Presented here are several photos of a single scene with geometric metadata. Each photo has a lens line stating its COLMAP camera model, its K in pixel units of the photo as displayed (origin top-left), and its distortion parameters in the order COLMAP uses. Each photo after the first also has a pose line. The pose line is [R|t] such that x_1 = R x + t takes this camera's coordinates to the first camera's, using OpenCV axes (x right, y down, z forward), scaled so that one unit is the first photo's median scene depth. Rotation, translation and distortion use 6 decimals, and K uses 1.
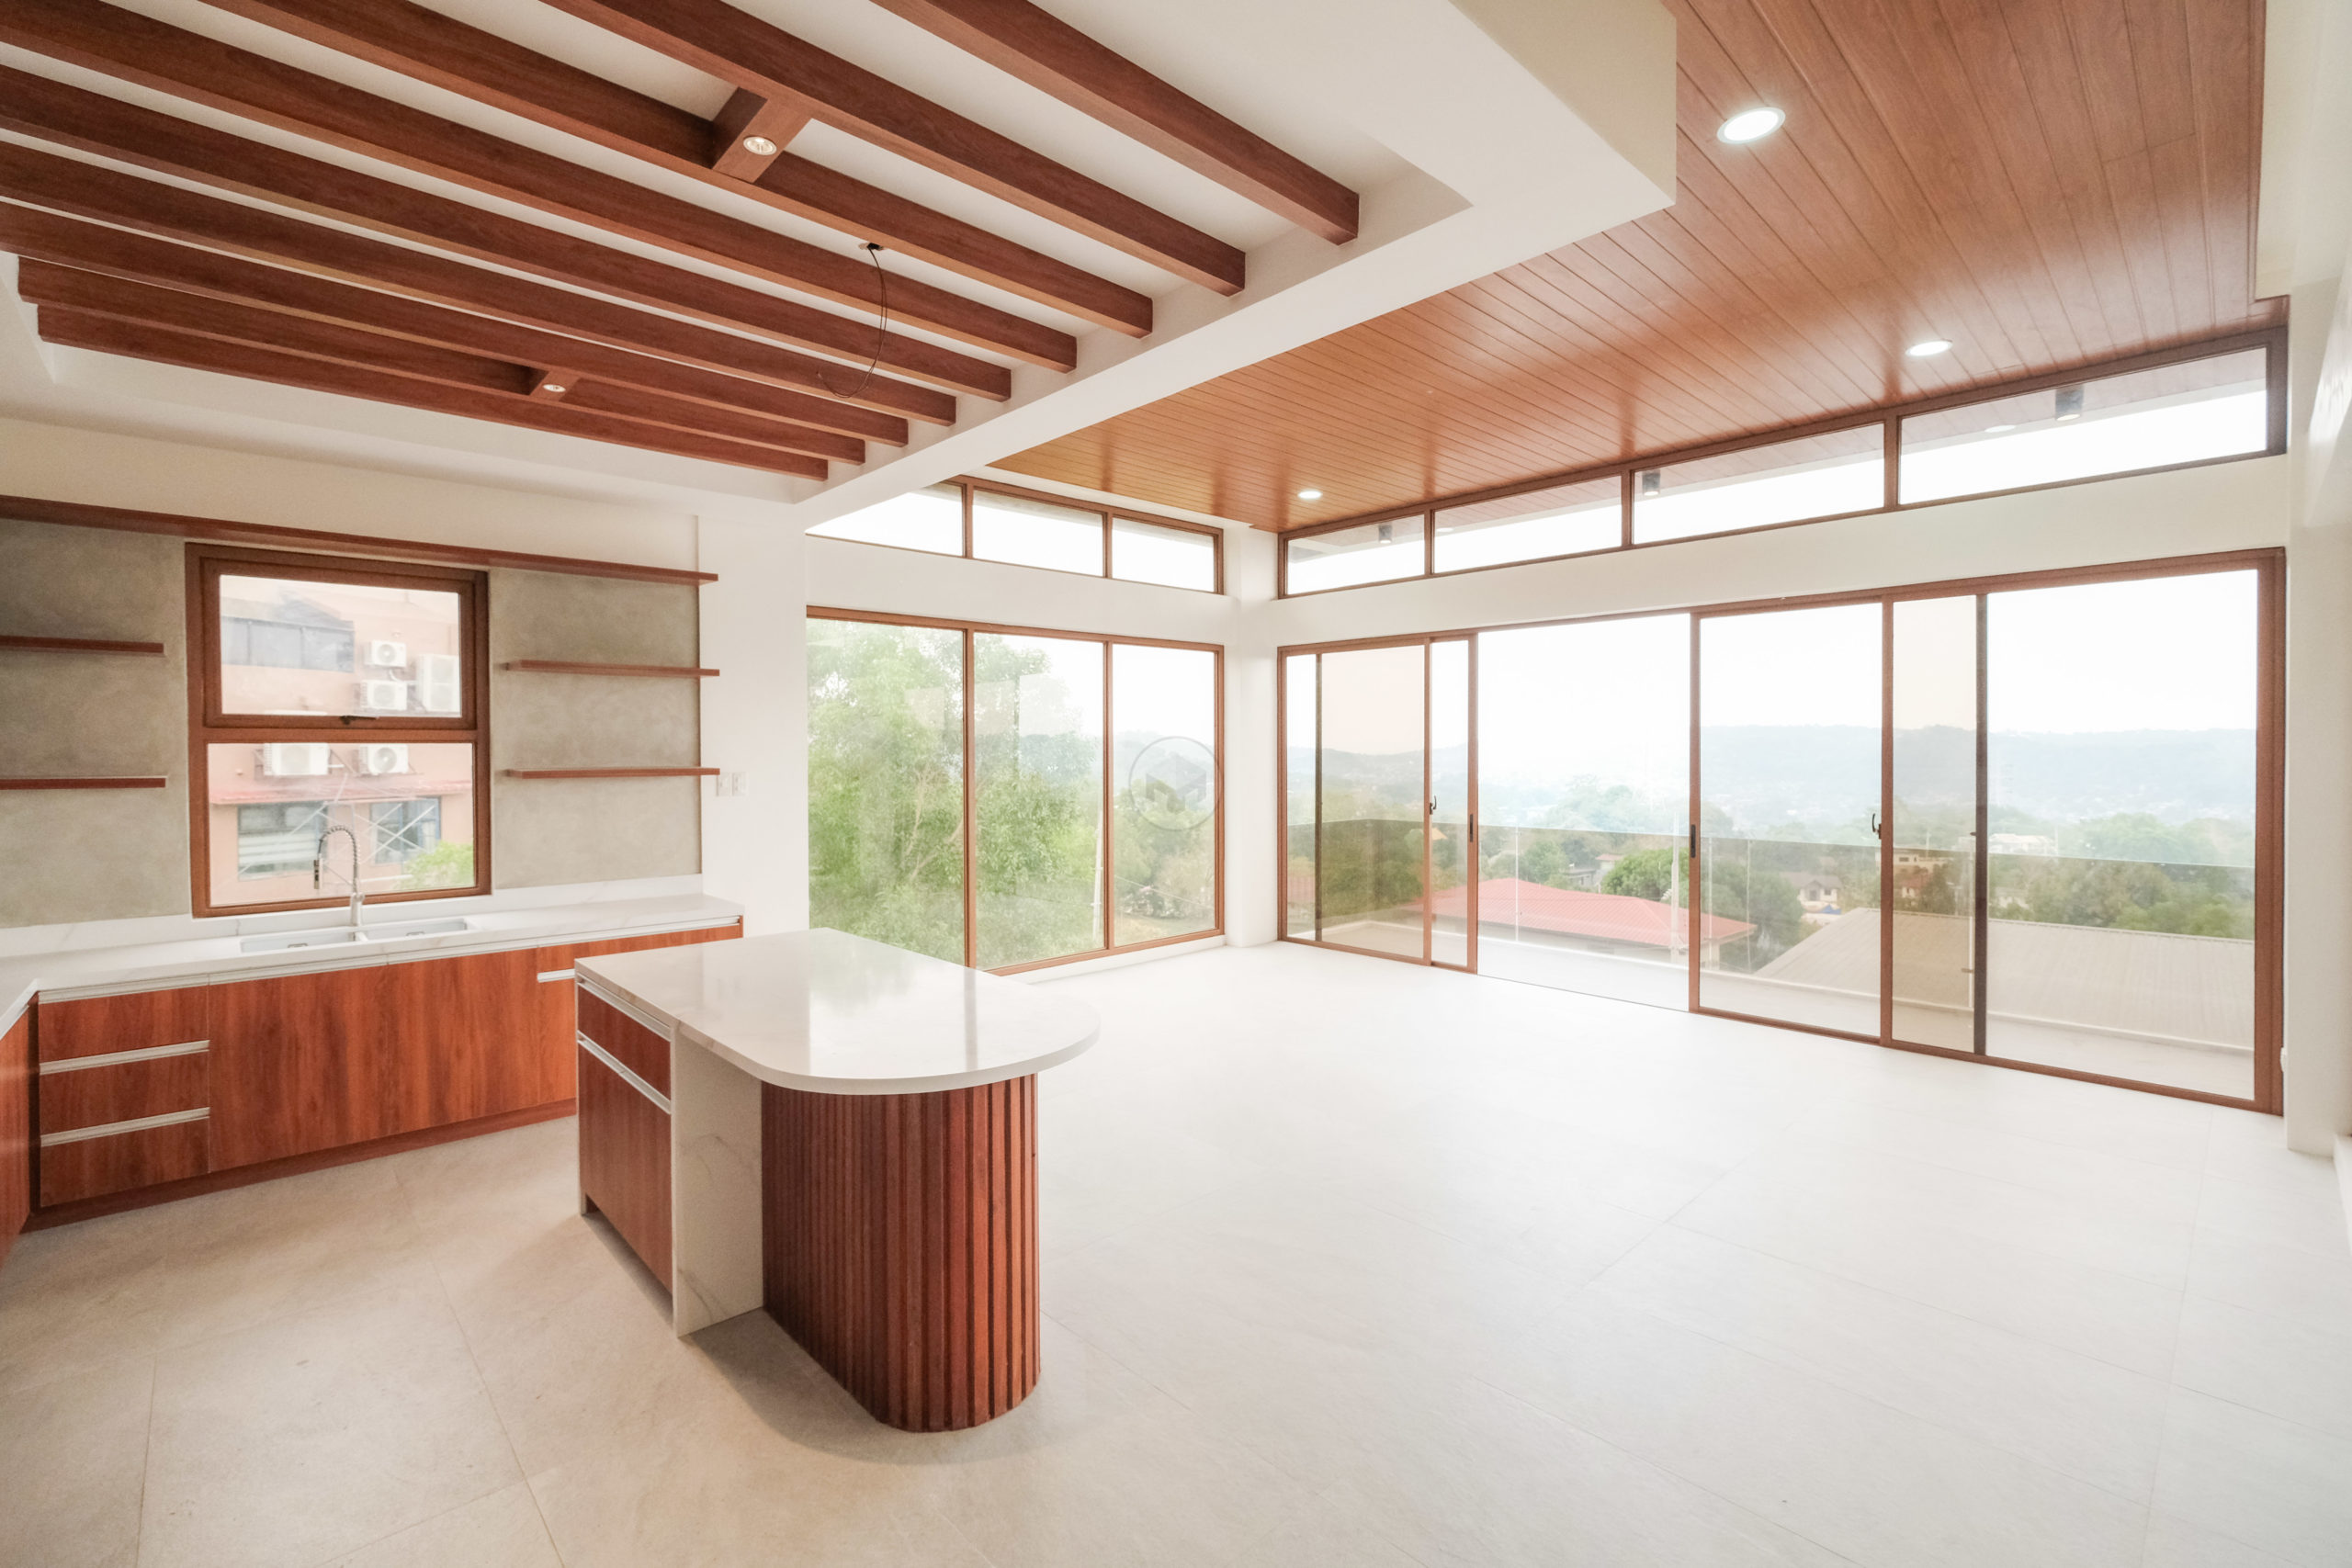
lens RADIAL K [[1042.9, 0, 1165.9], [0, 1042.9, 784.0], [0, 0, 1]] dist [-0.003914, 0.000589]
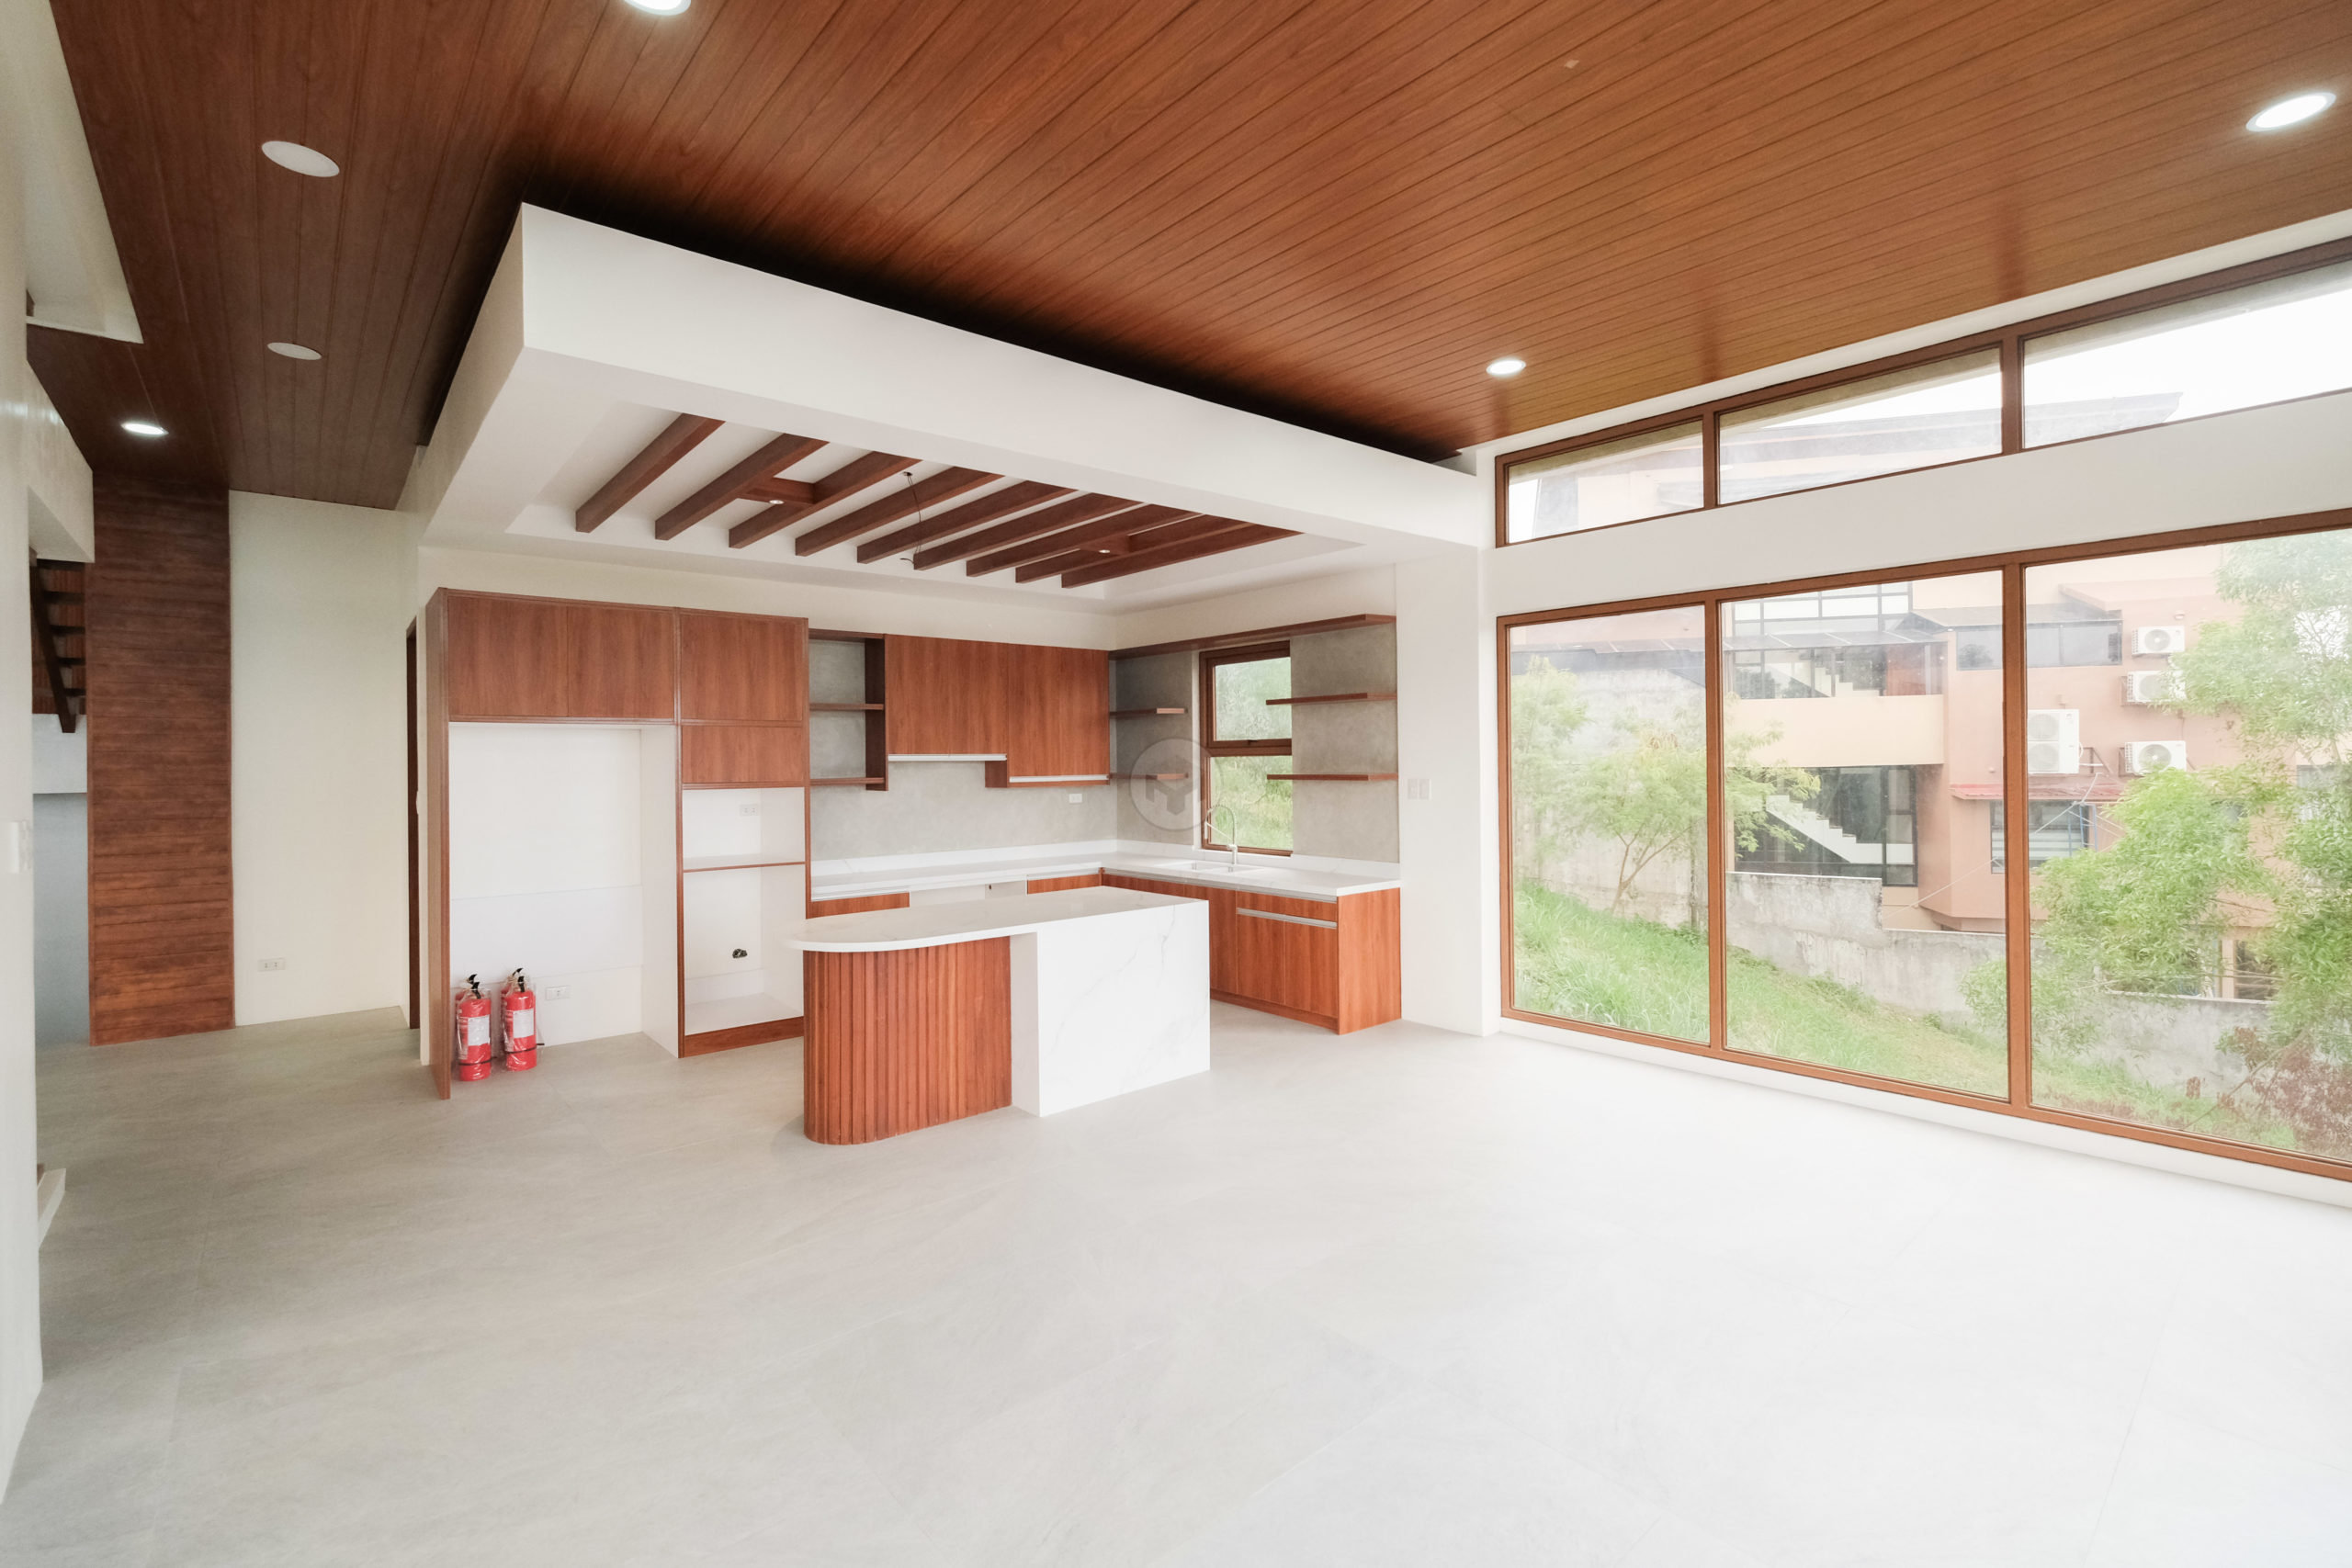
lens RADIAL K [[1042.9, 0, 1184.8], [0, 1042.9, 768.4], [0, 0, 1]] dist [-0.003914, 0.000589]
pose [[-0.001097, 0.009185, -0.999957, 0.586426], [-0.019668, 0.999764, 0.009205, -0.021726], [0.999806, 0.019677, -0.000916, 0.590726]]
